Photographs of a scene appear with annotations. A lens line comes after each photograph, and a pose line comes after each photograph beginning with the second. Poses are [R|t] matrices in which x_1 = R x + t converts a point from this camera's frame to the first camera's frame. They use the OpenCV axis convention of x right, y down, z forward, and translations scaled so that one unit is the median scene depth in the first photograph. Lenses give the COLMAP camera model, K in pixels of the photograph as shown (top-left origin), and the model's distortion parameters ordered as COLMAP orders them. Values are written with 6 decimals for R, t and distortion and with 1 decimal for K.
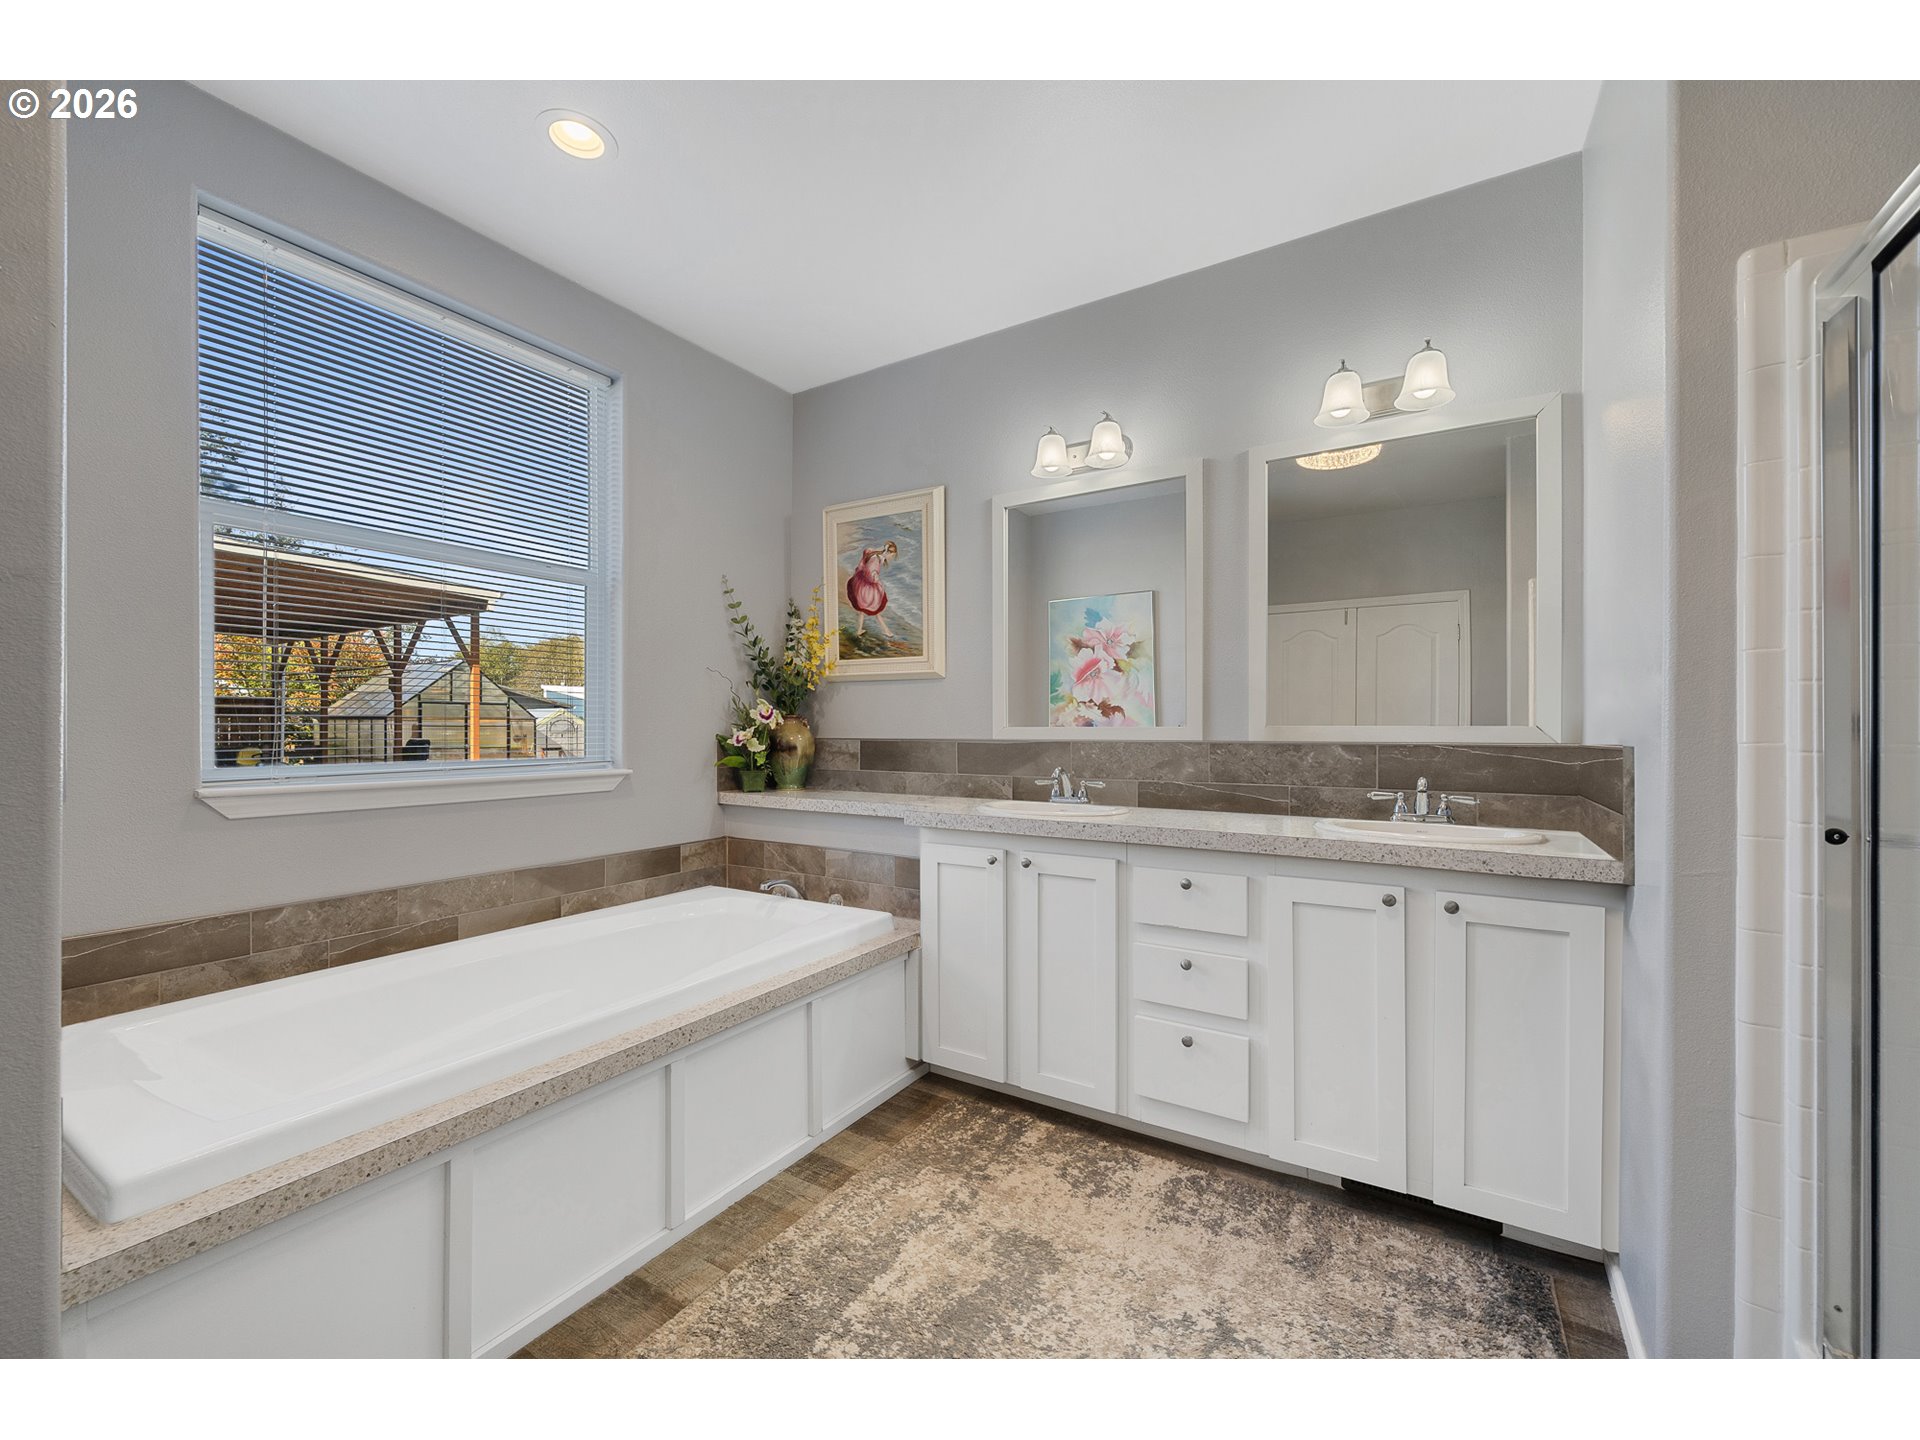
lens RADIAL K [[777.9, 0, 959.6], [0, 777.9, 727.0], [0, 0, 1]] dist [0.000347, -0.000102]
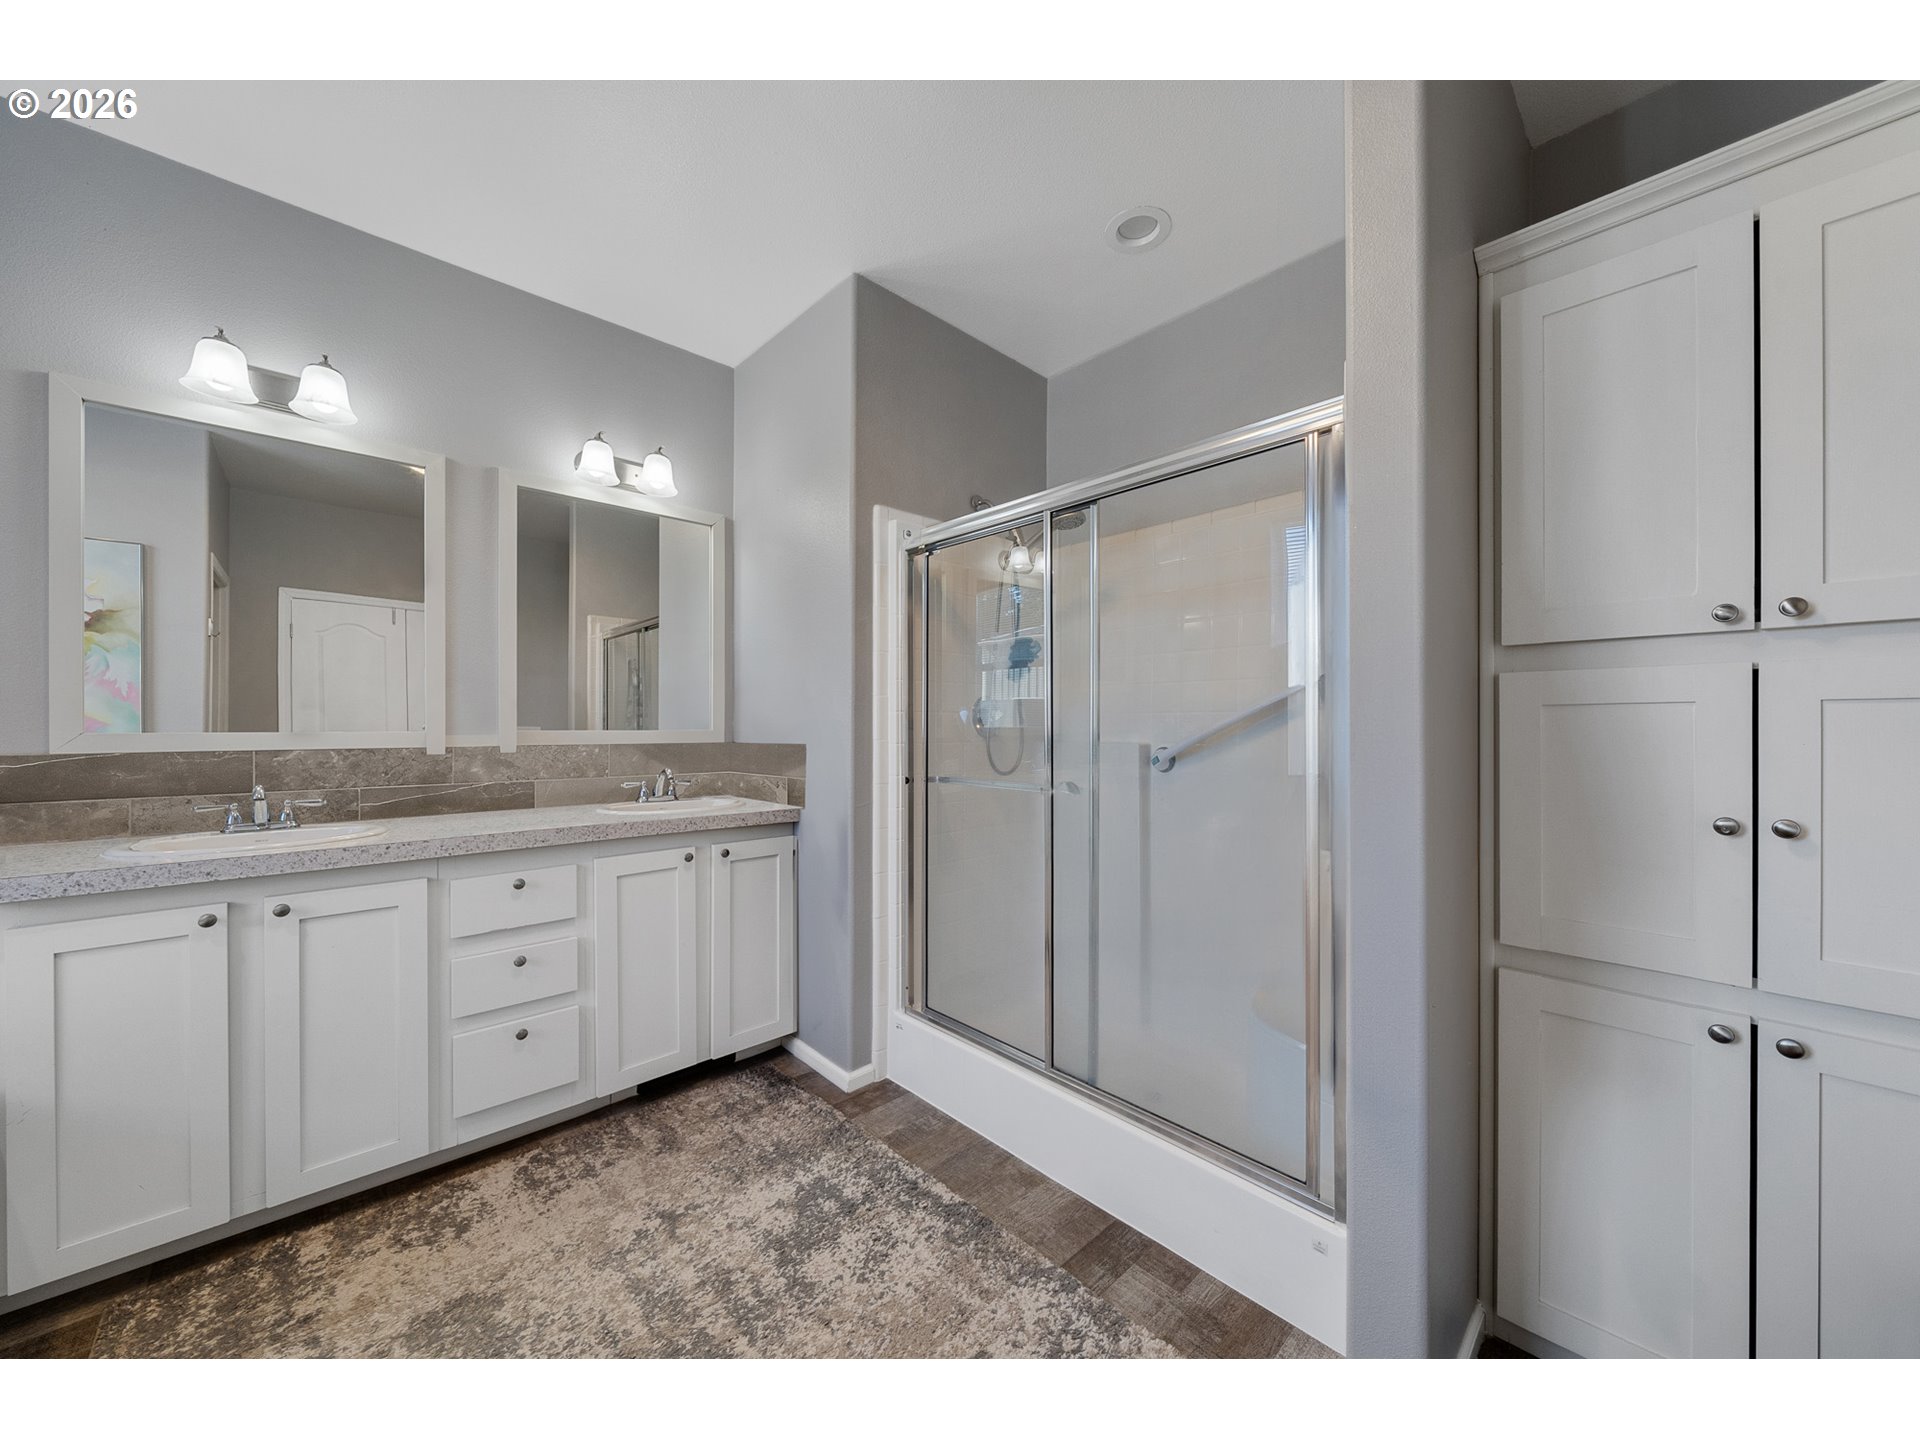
lens RADIAL K [[696.6, 0, 959.5], [0, 696.6, 724.2], [0, 0, 1]] dist [0.000963, 0.000078]
pose [[0.256669, 0.001692, 0.966498, -0.498181], [-0.001037, 0.999998, -0.001476, -0.011993], [-0.966499, -0.000623, 0.256670, 0.207885]]
